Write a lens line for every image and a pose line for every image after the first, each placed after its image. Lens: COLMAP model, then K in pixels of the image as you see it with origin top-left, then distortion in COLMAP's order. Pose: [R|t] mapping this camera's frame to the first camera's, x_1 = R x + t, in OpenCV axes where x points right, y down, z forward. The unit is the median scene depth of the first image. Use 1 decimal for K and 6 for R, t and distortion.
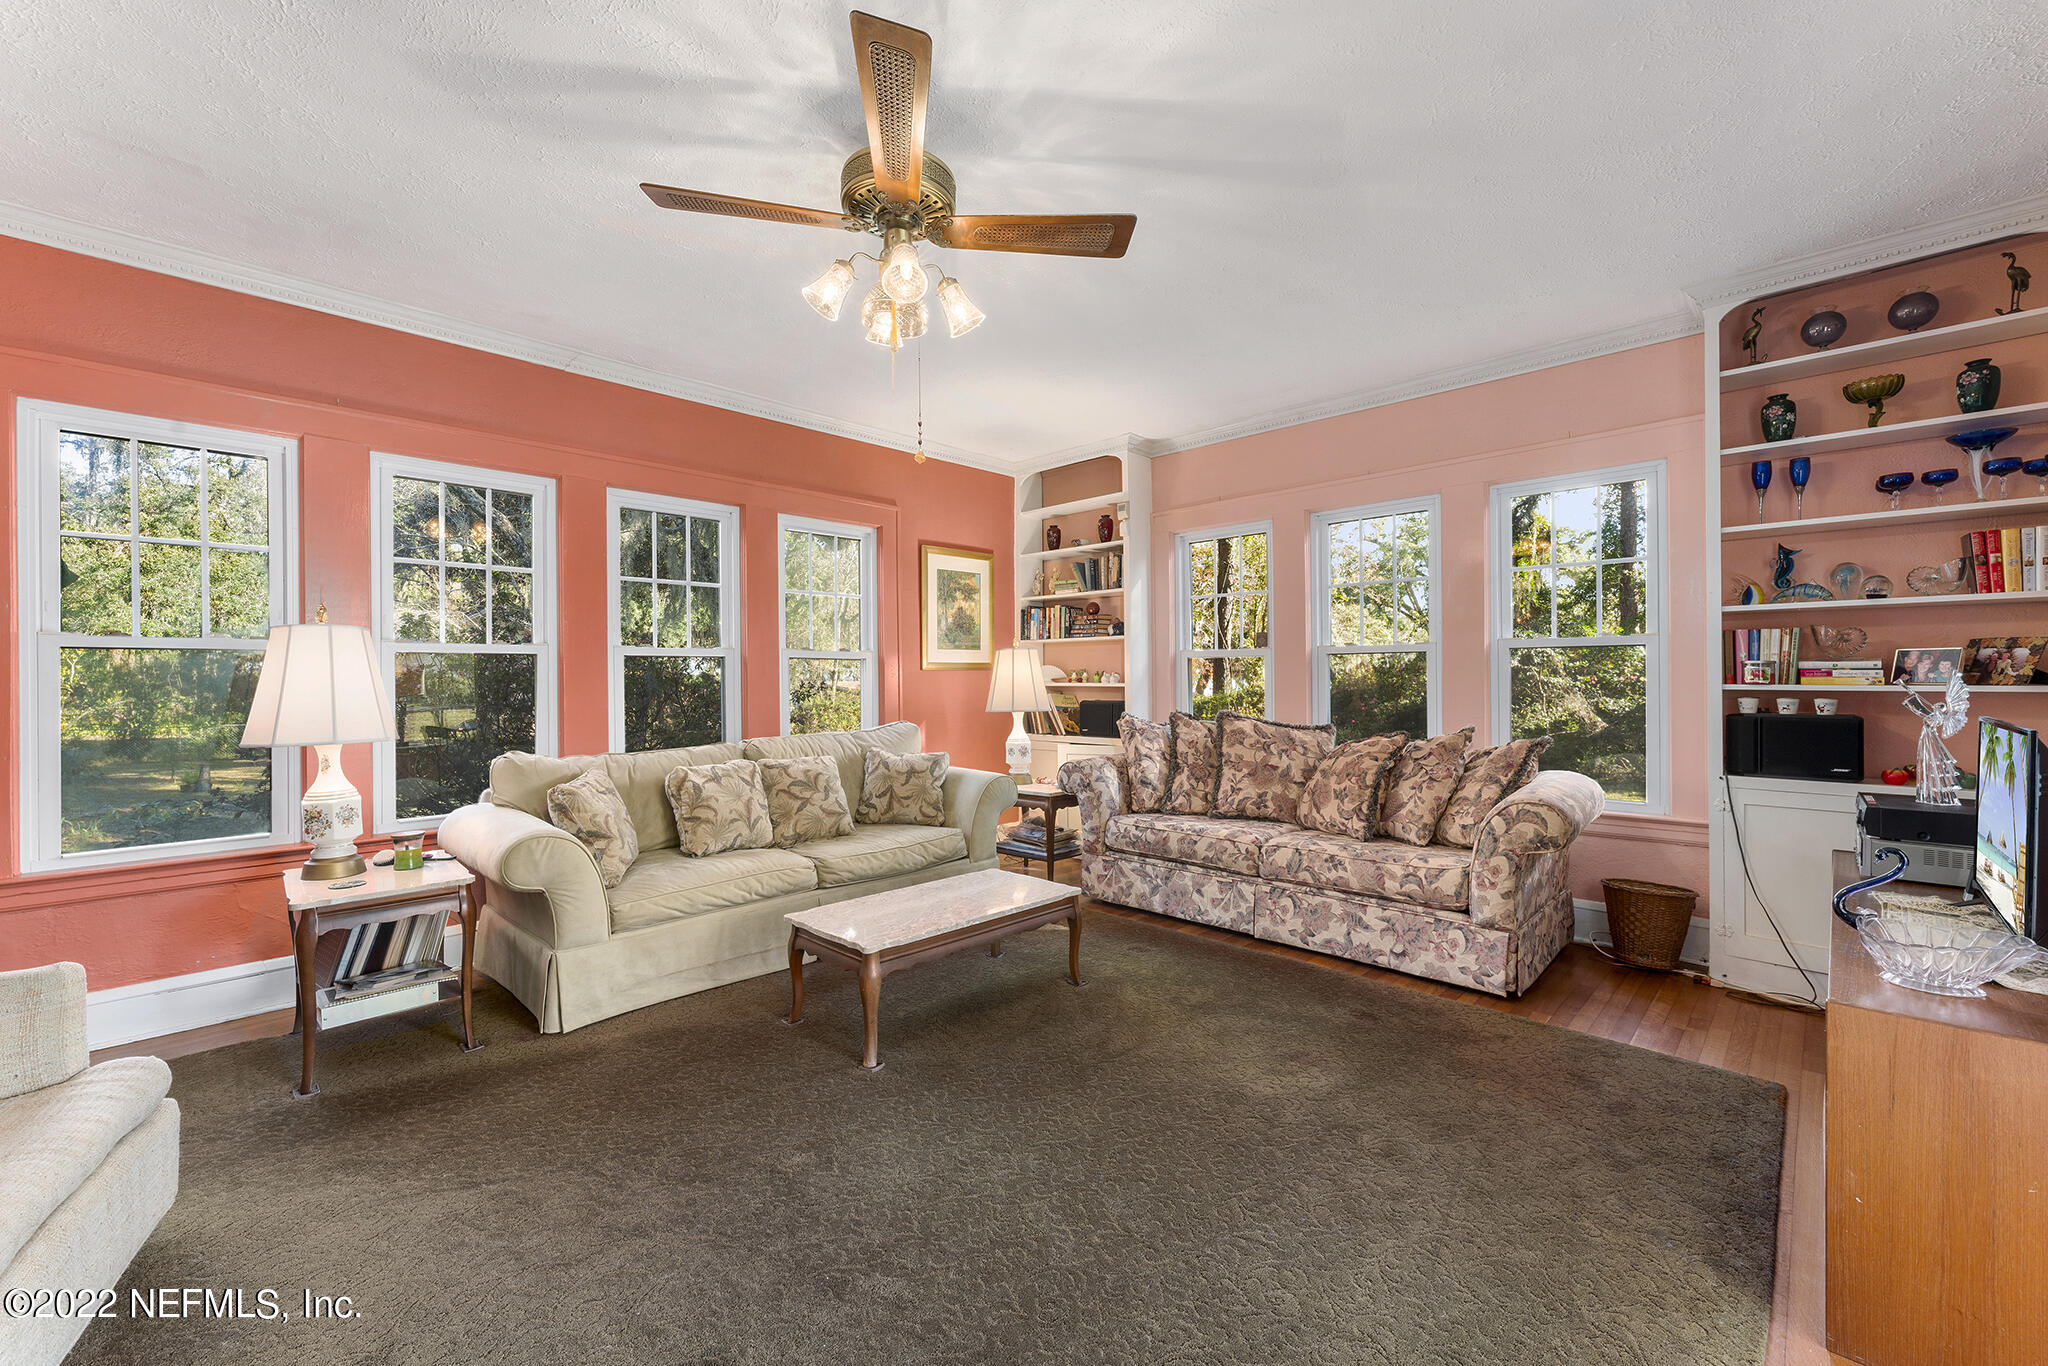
lens RADIAL K [[802.4, 0, 1024.0], [0, 802.4, 683.0], [0, 0, 1]] dist [-0.014252, 0.000089]
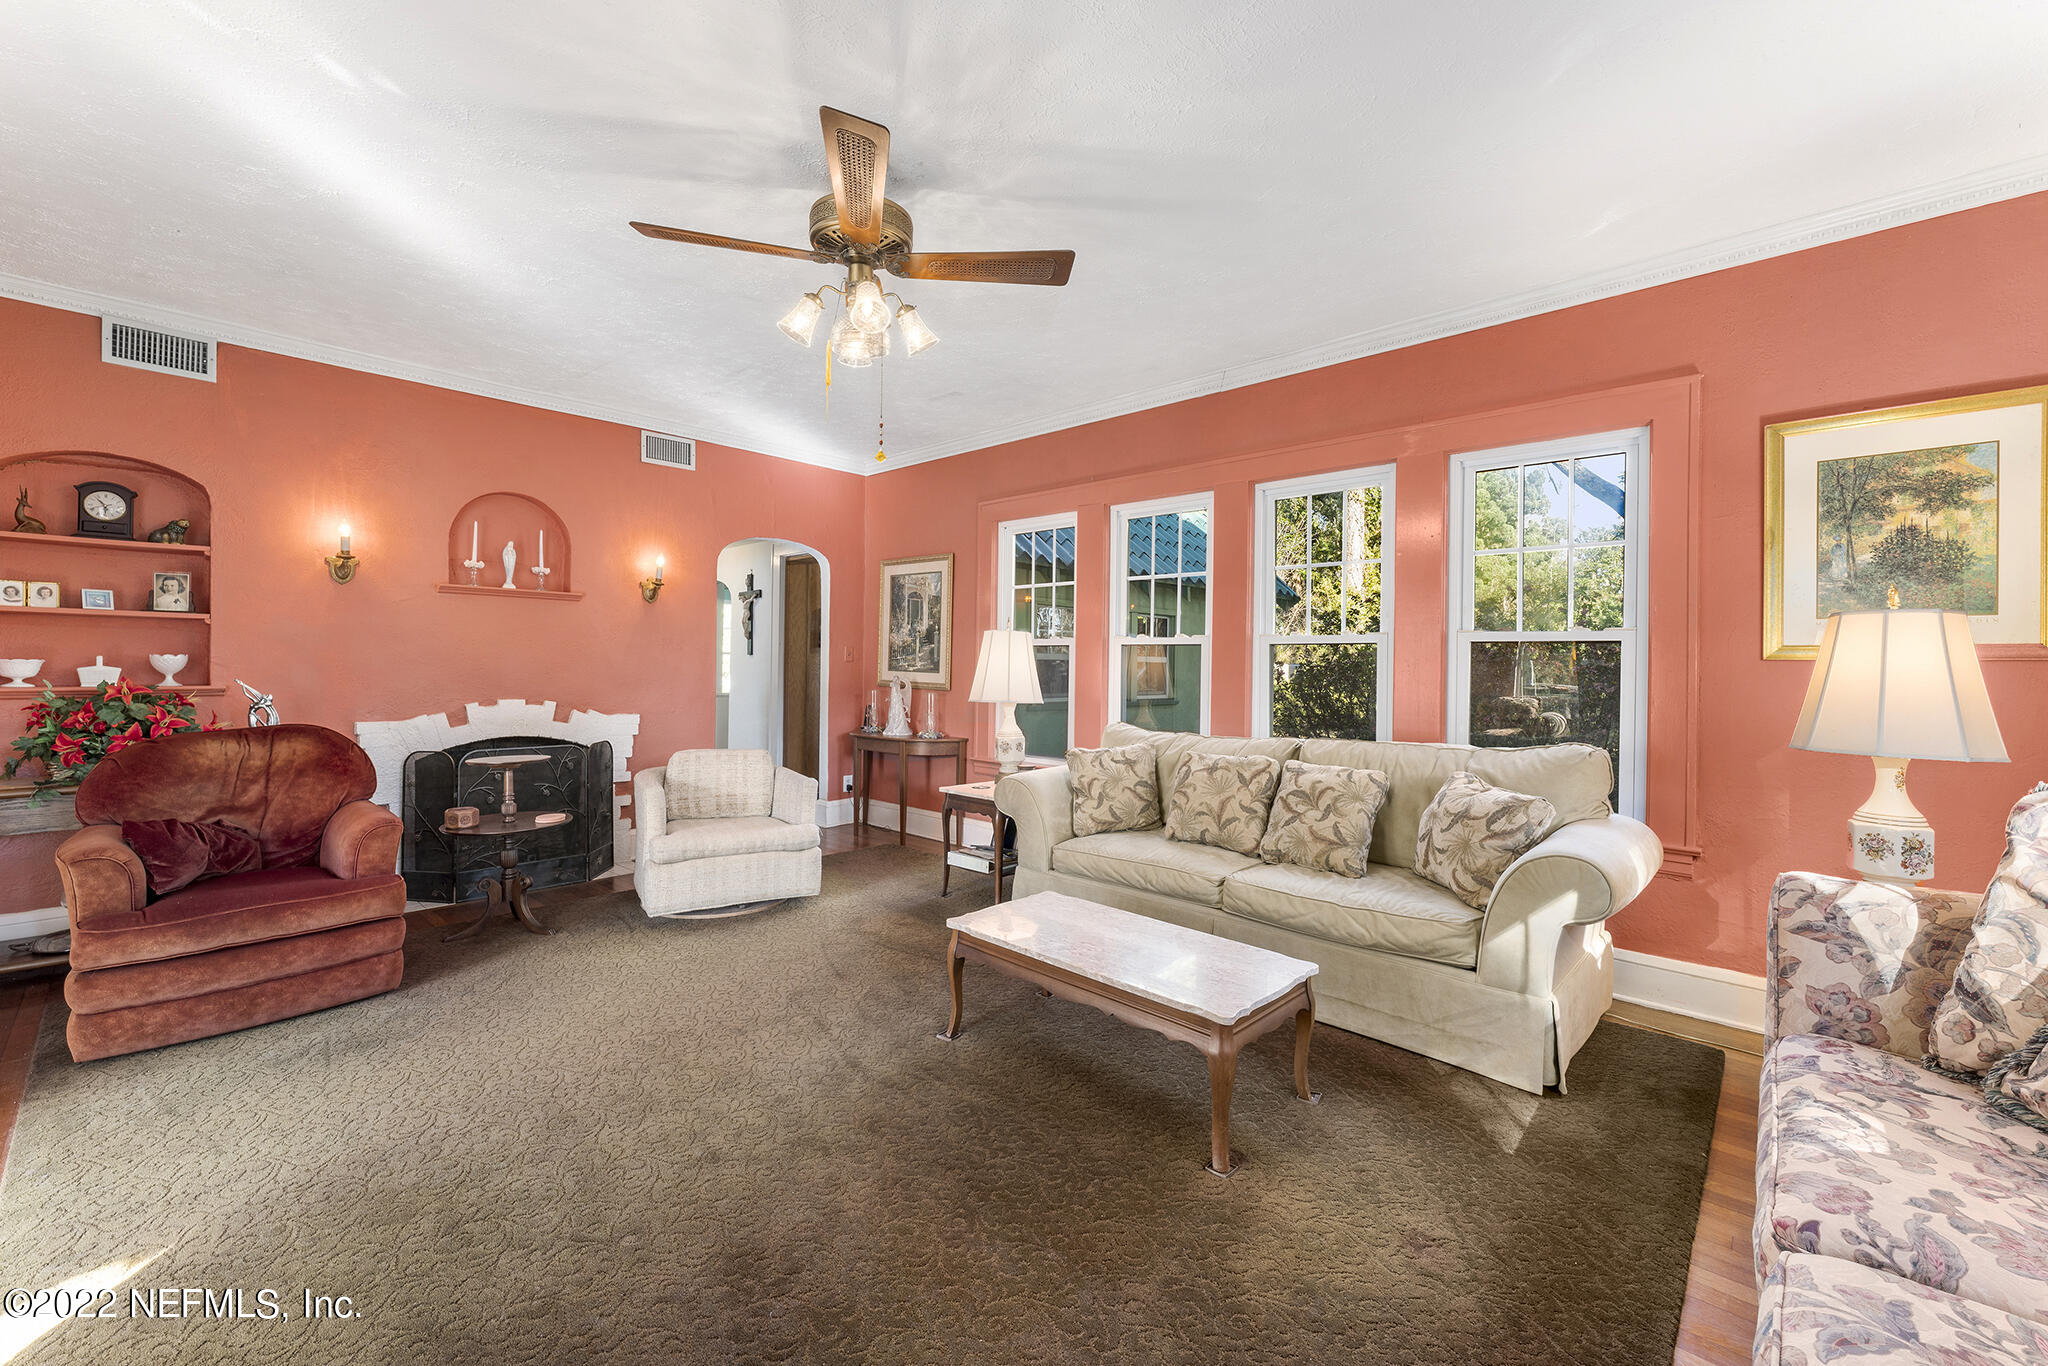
lens RADIAL K [[821.5, 0, 1017.0], [0, 821.5, 671.0], [0, 0, 1]] dist [0.001337, 0.000085]
pose [[0.015958, 0.021066, -0.999651, 0.616086], [-0.016555, 0.999647, 0.020802, -0.018084], [0.999736, 0.016217, 0.016302, 0.736601]]
